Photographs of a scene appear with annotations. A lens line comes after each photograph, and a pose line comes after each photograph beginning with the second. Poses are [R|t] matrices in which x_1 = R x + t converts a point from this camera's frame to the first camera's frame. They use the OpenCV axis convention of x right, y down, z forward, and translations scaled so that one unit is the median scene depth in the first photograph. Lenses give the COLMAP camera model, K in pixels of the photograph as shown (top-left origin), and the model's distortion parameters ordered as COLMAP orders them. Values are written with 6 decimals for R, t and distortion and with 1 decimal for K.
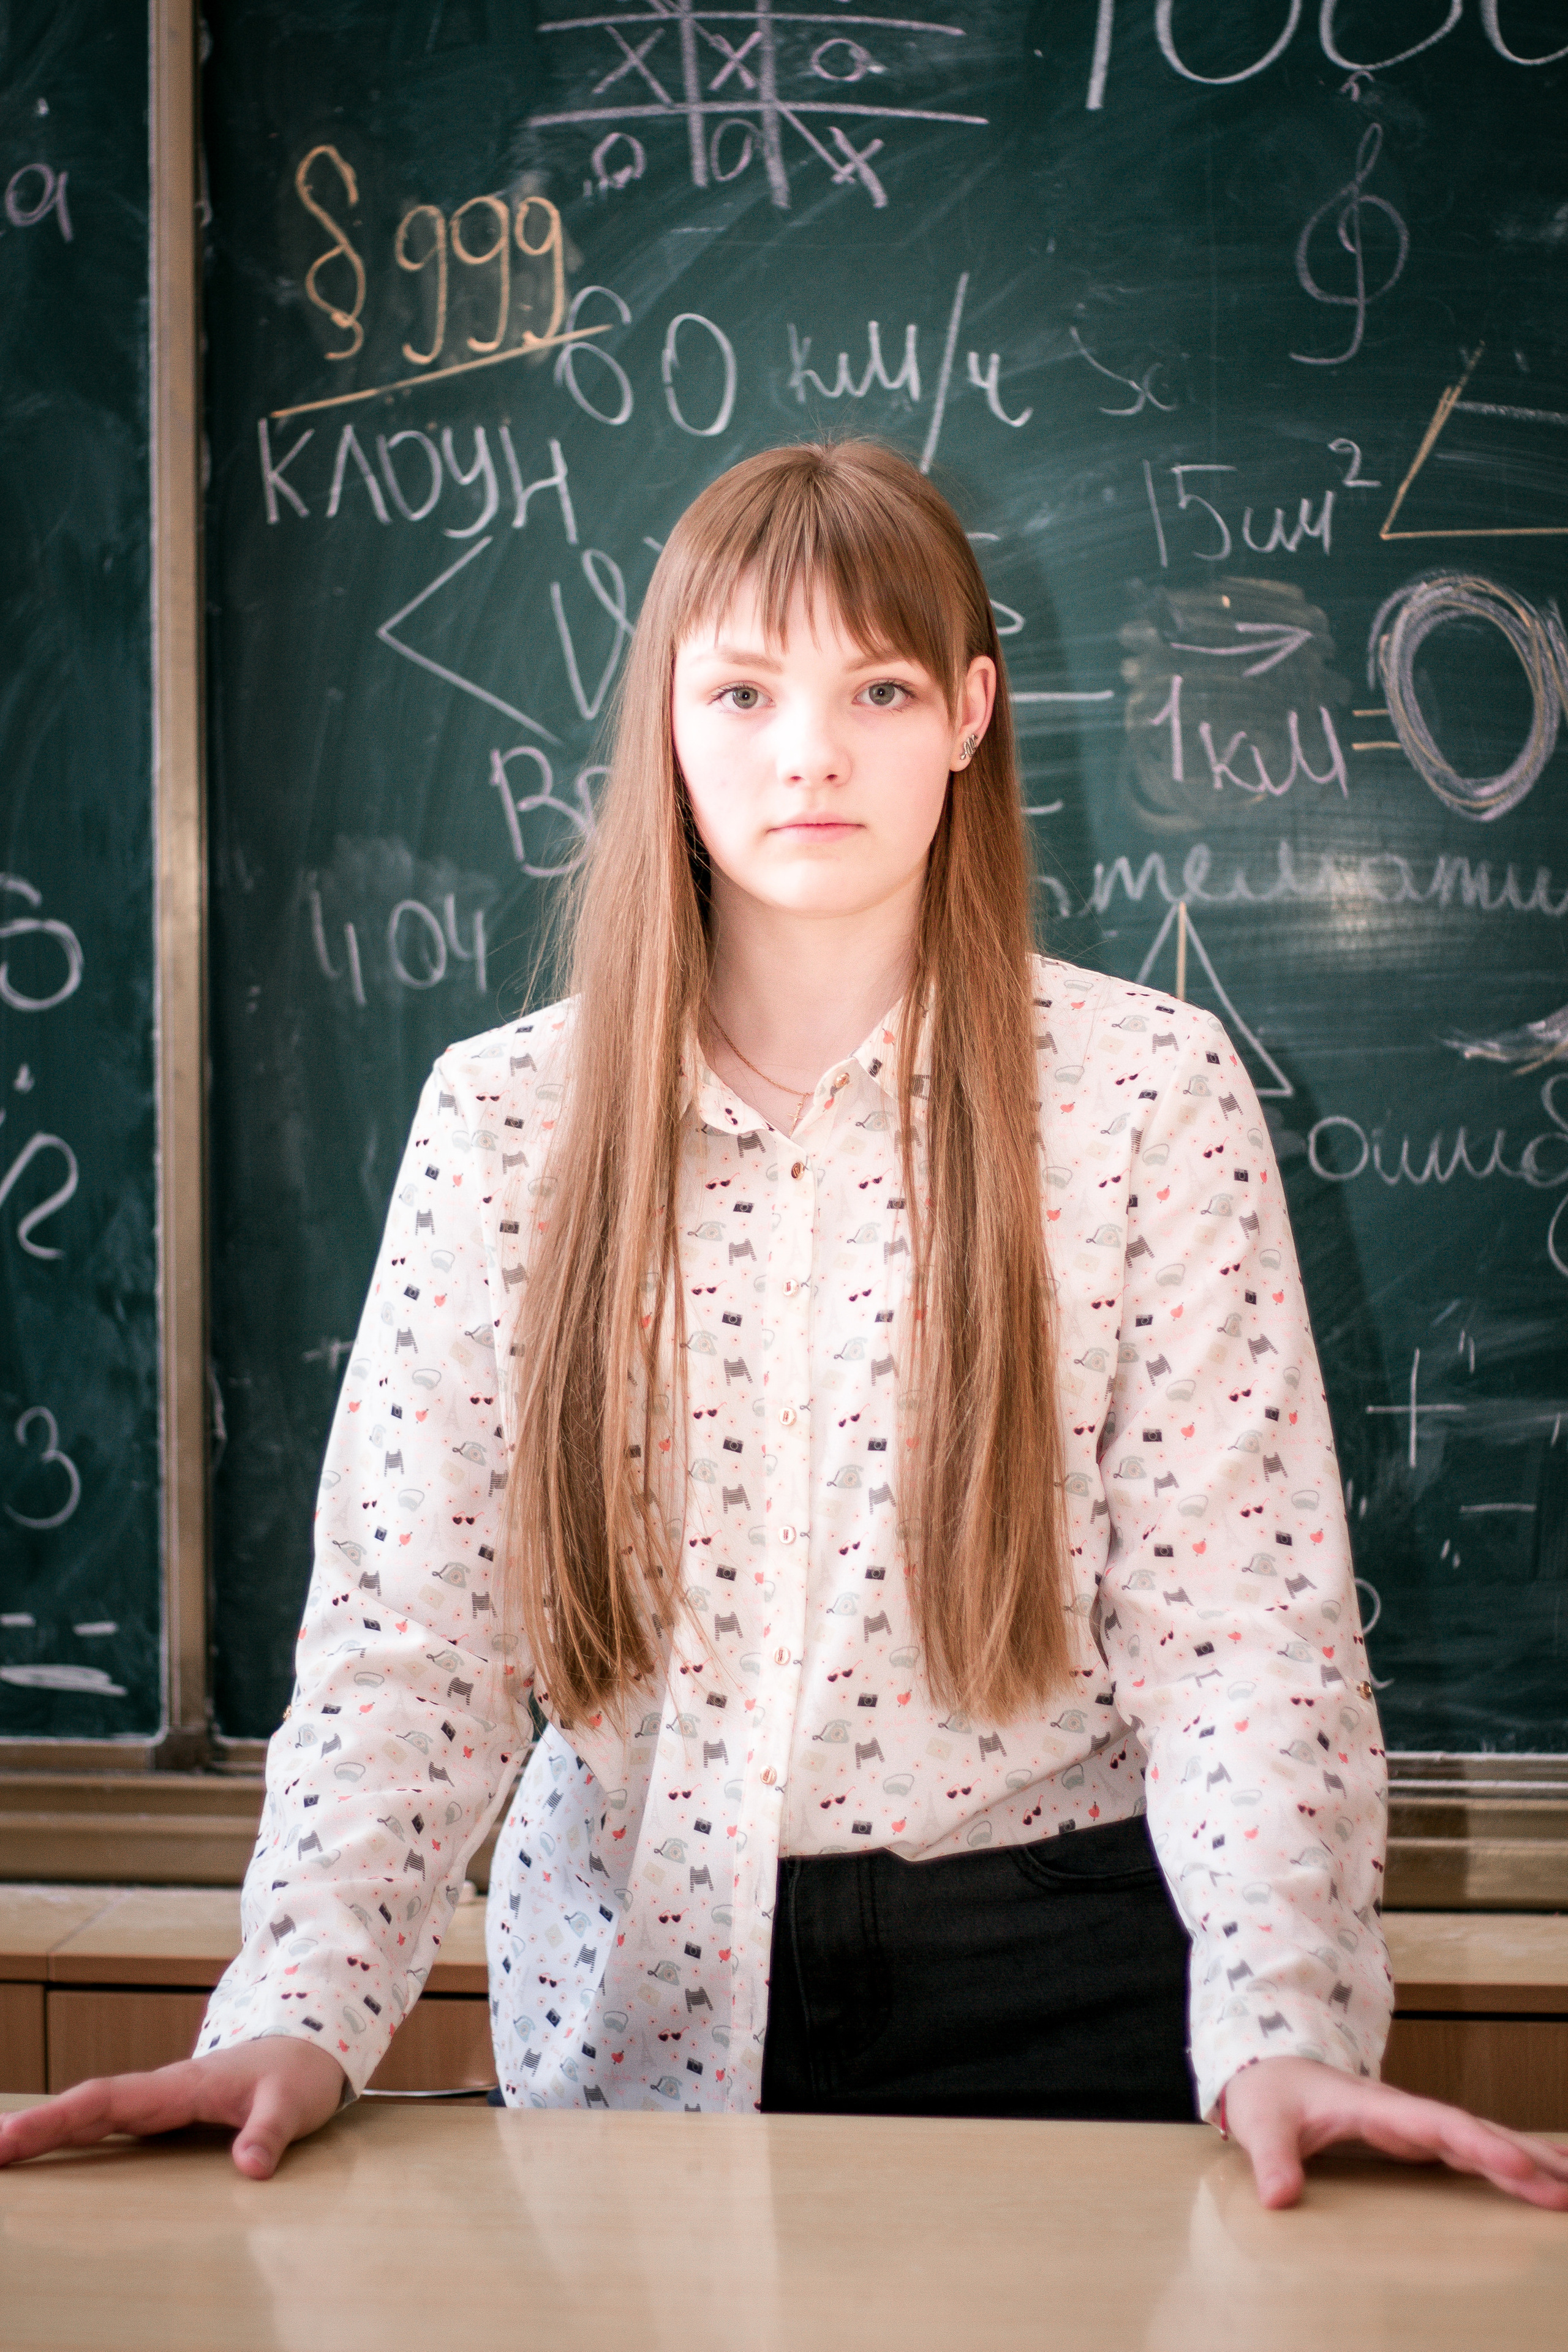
lens RADIAL K [[5512.8, 0, 784.0], [0, 5512.8, 1176.0], [0, 0, 1]] dist [-0.110753, 0.051052]
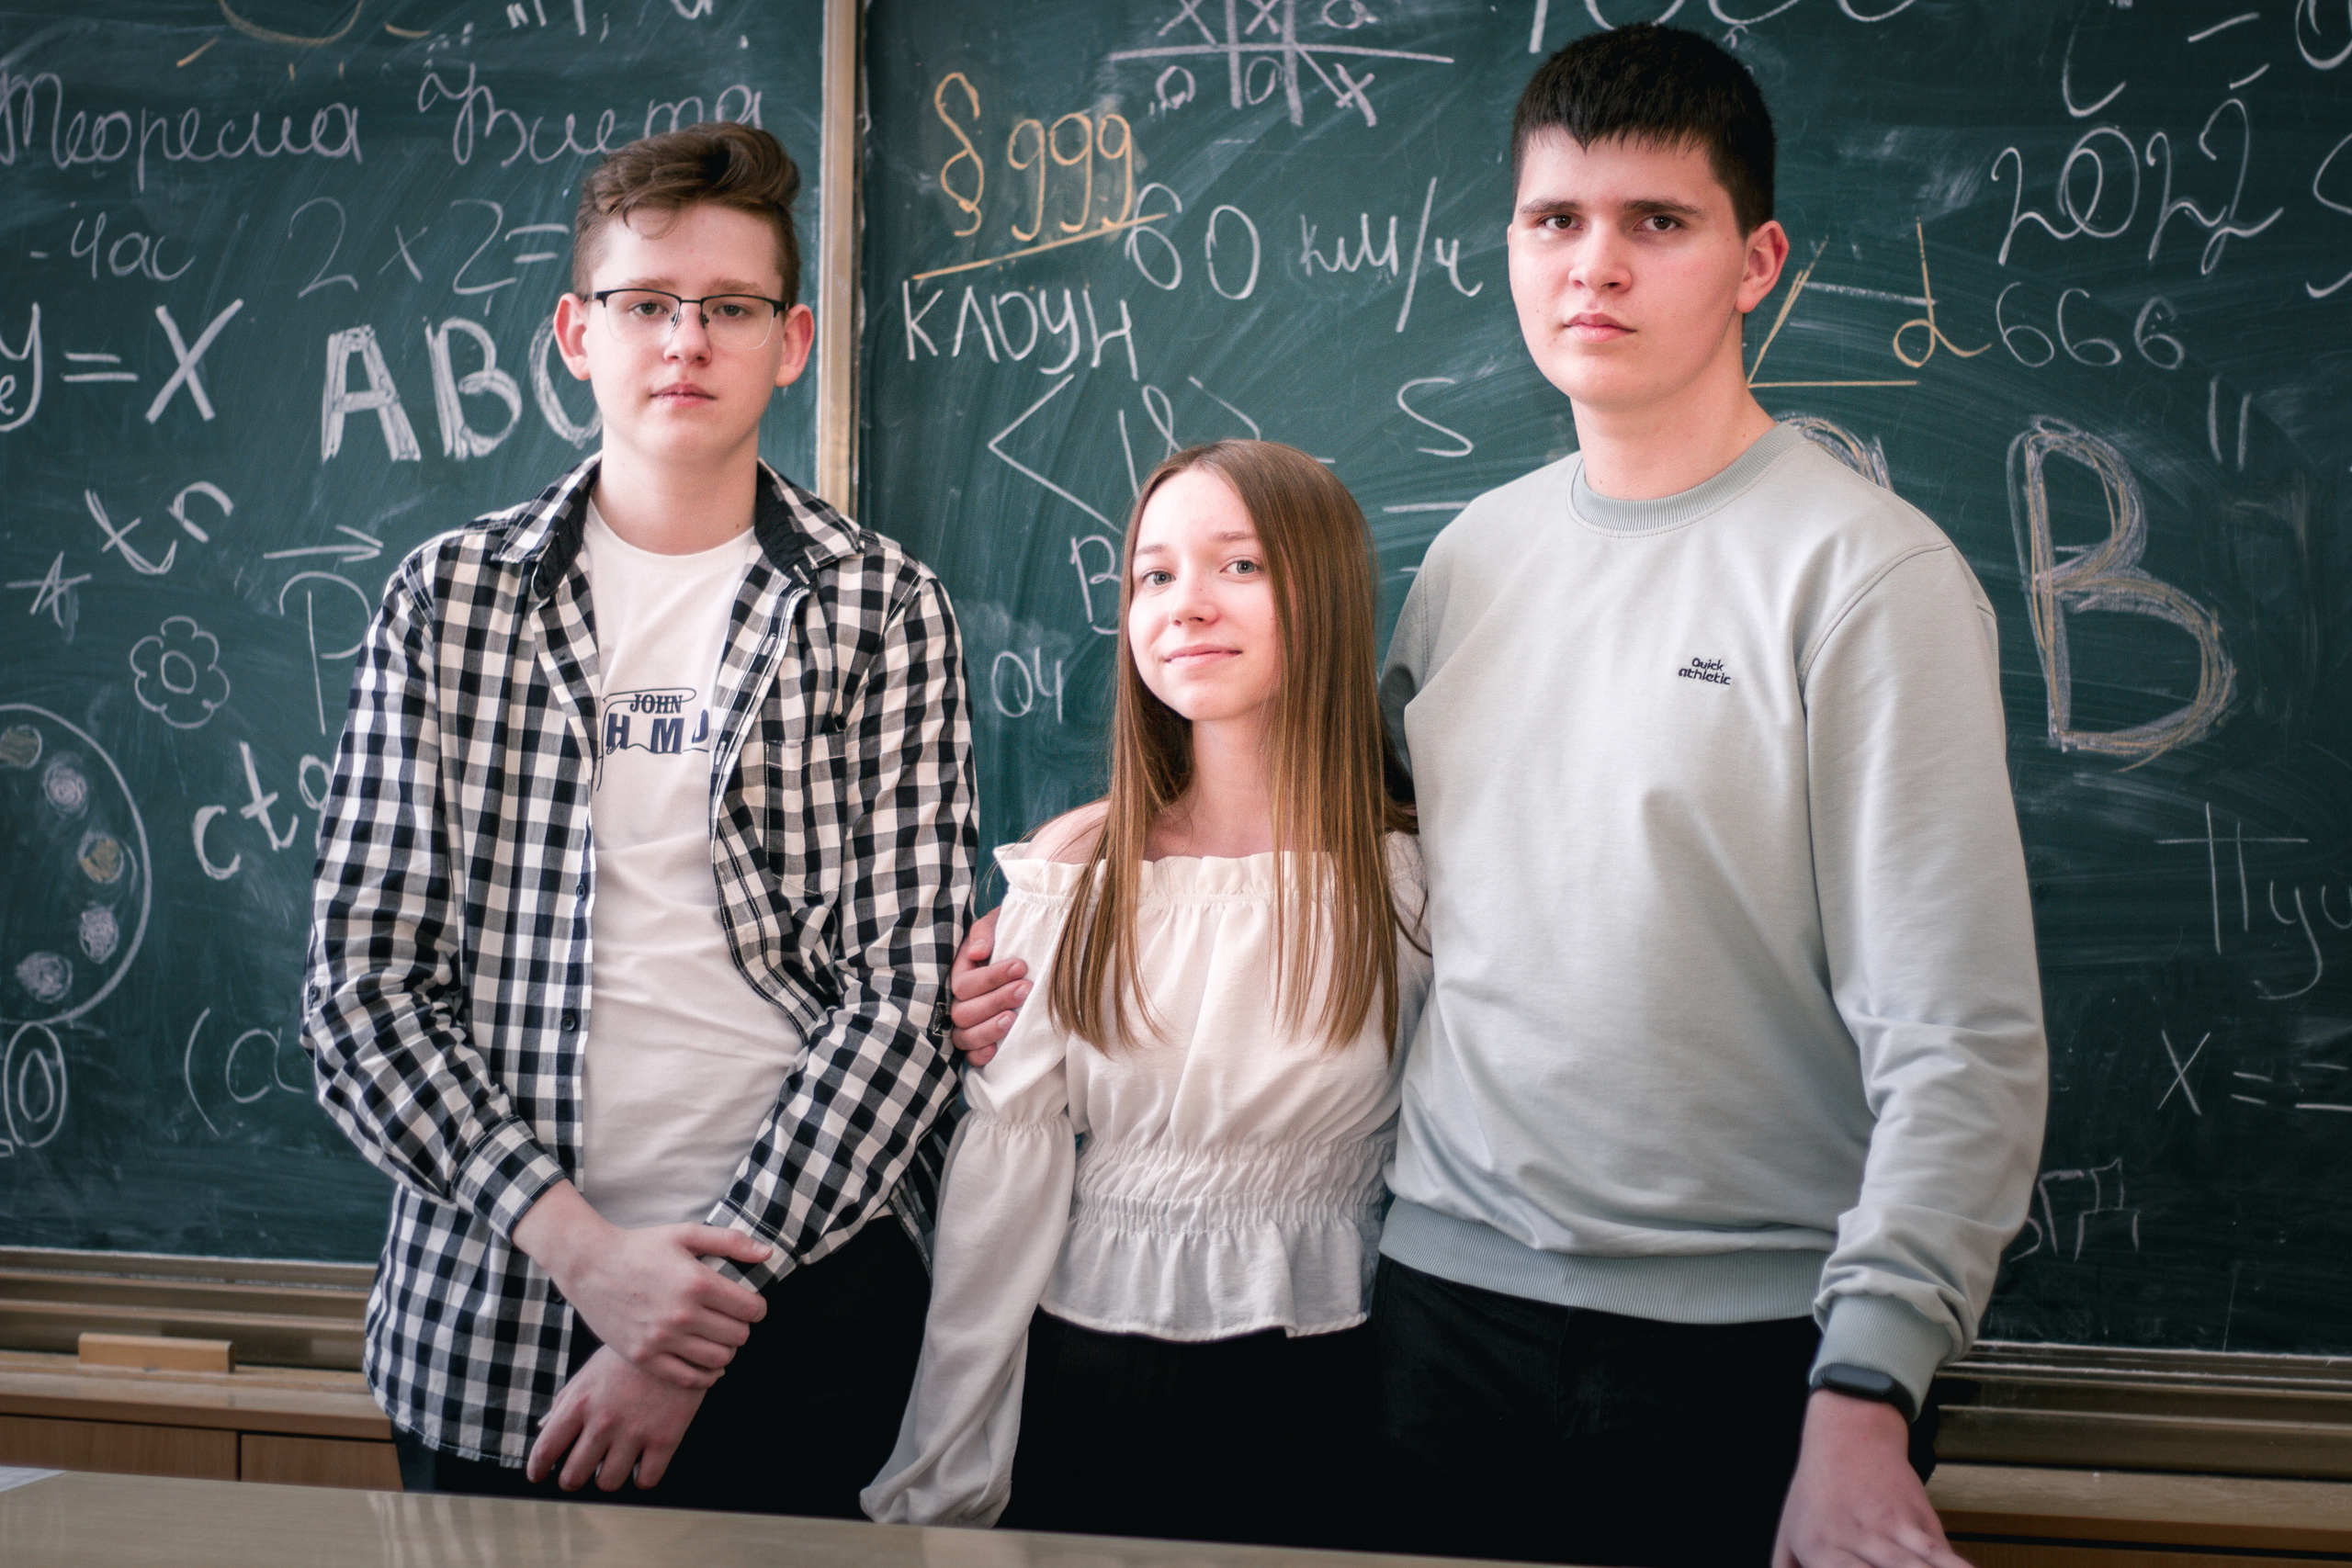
lens RADIAL K [[5512.2, 0, 1176.0], [0, 5512.2, 784.0], [0, 0, 1]] dist [-0.110753, 0.051052]
pose [[0.990579, 0.024336, -0.134763, 0.150477], [-0.026485, 0.999549, -0.014174, -0.000979], [0.134357, 0.017609, 0.990777, -0.292647]]
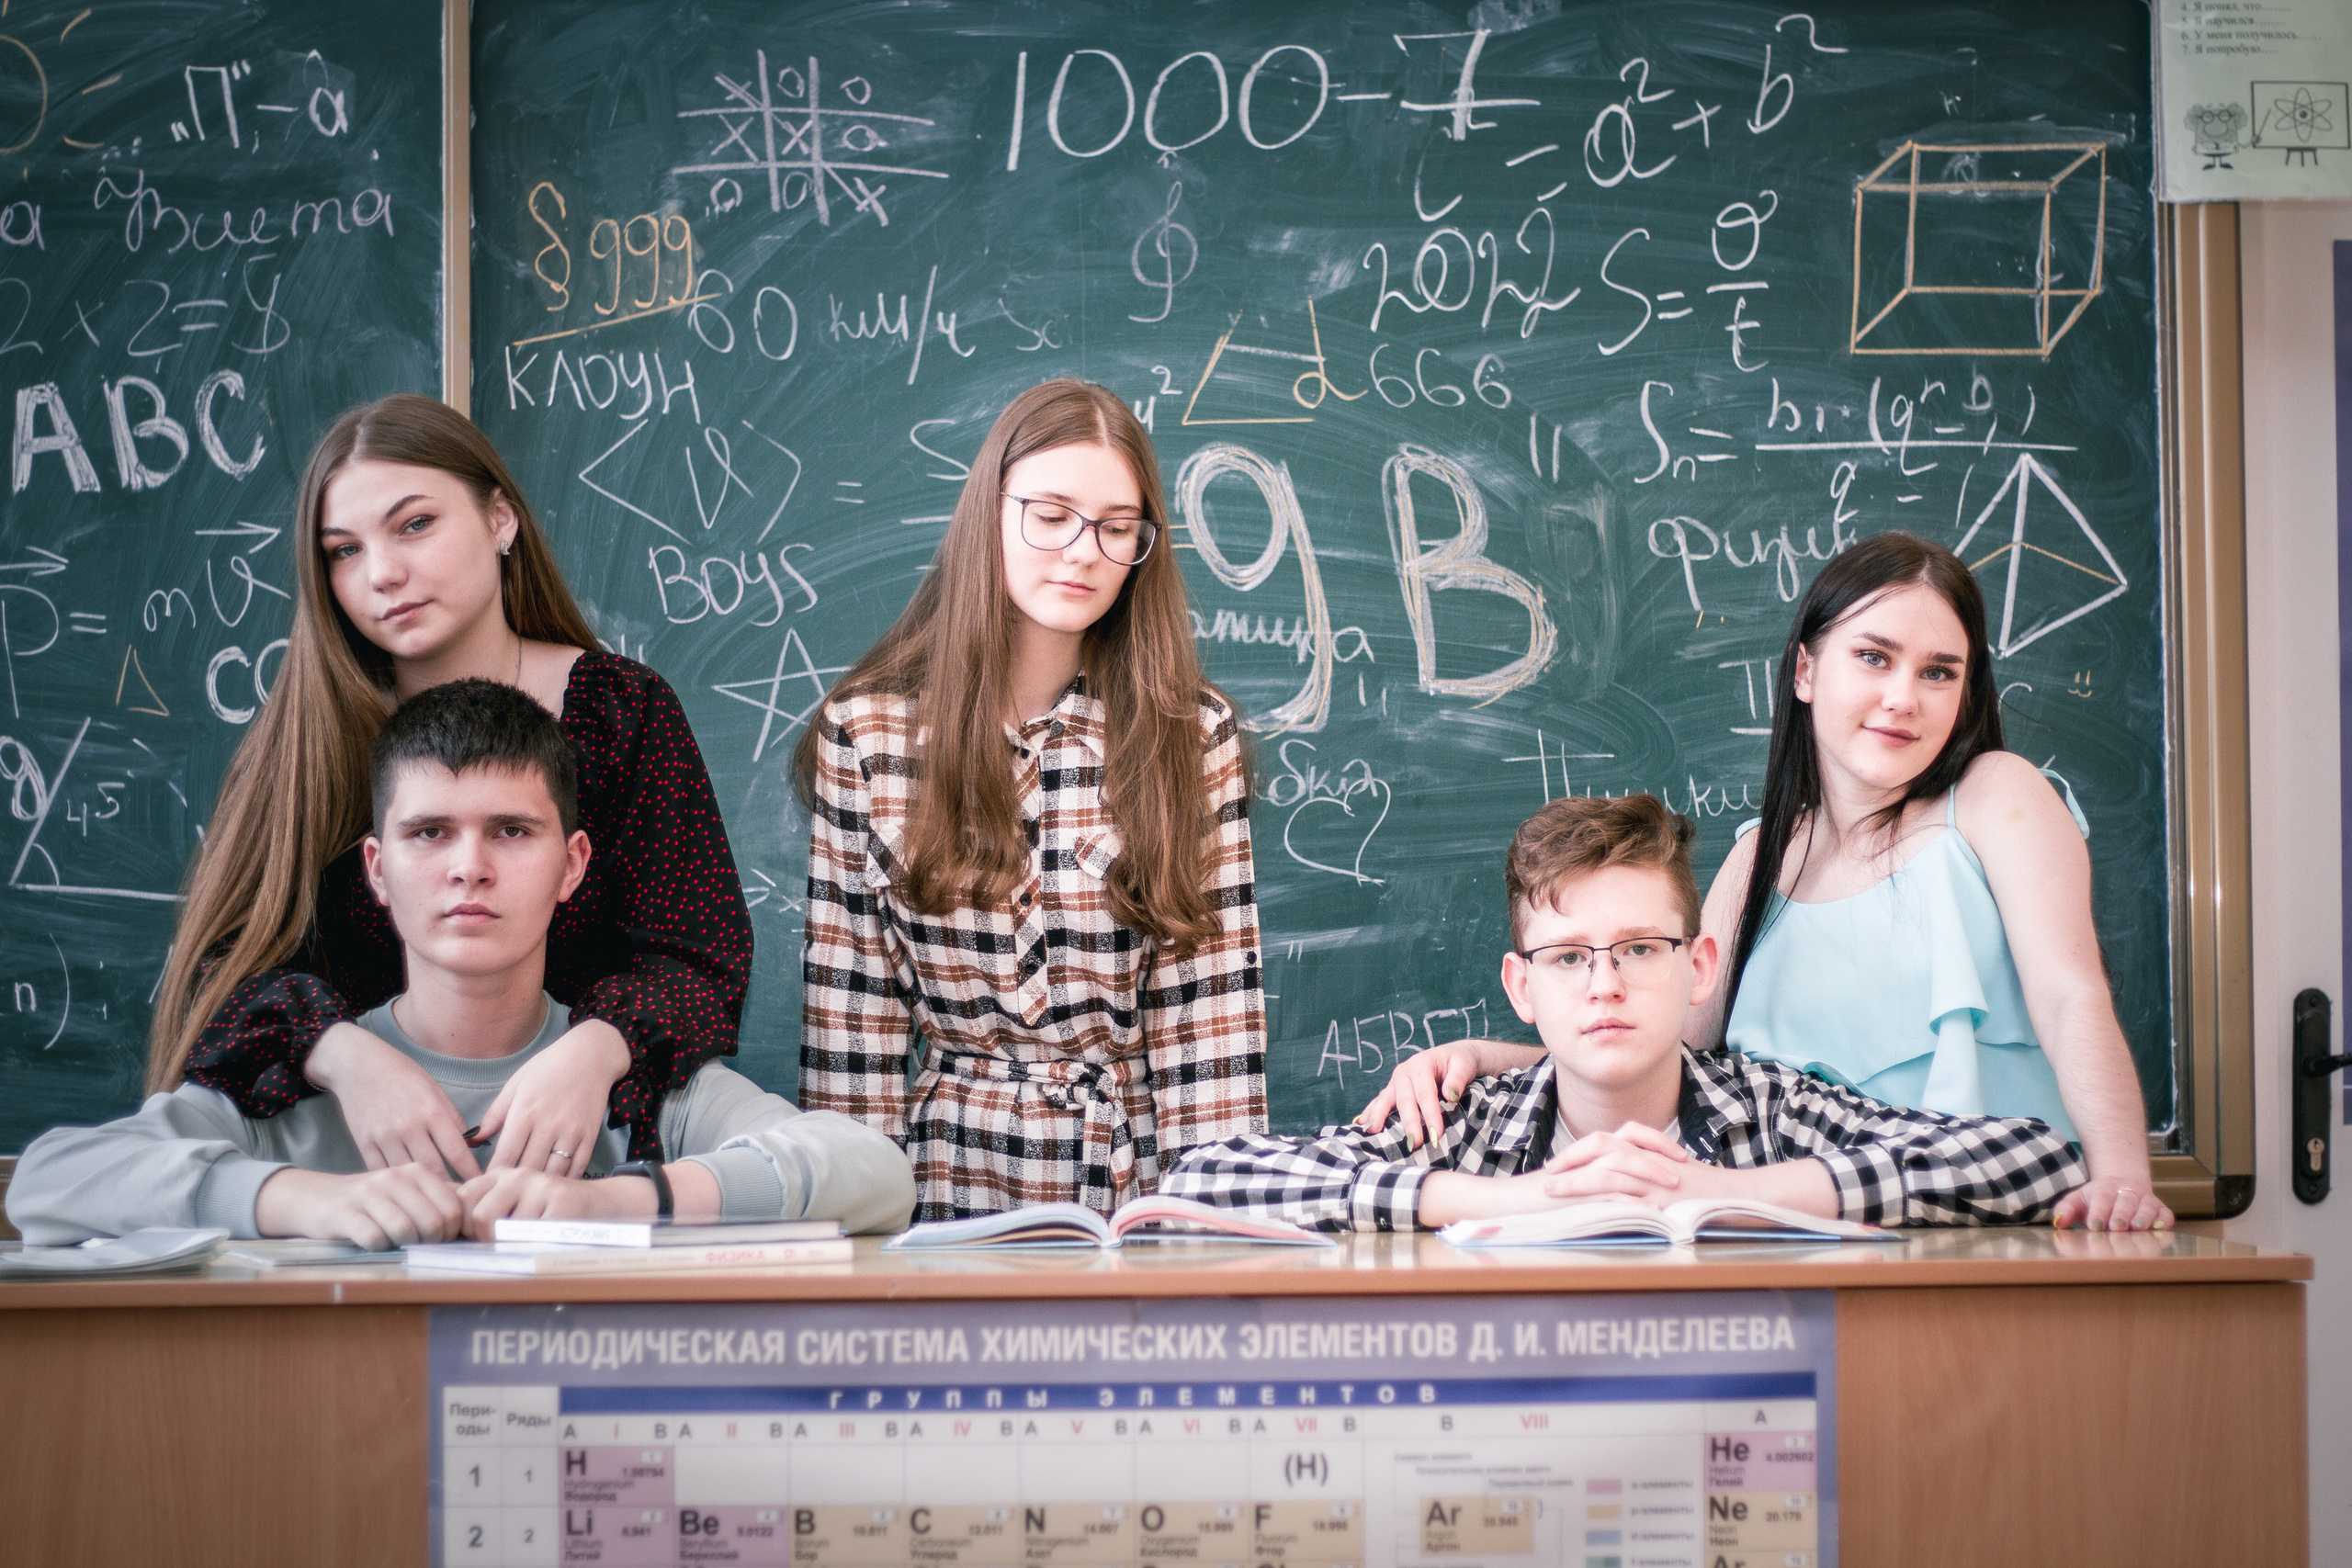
lens RADIAL K [[5503.3, 0, 1176.0], [0, 5503.3, 784.0], [0, 0, 1]] dist [-0.111182, 0.087131]
pose [[0.983219, 0.002340, 0.182413, -0.199892], [0.013204, 0.996383, -0.083948, 0.135080], [-0.181950, 0.084948, 0.979632, -0.643148]]
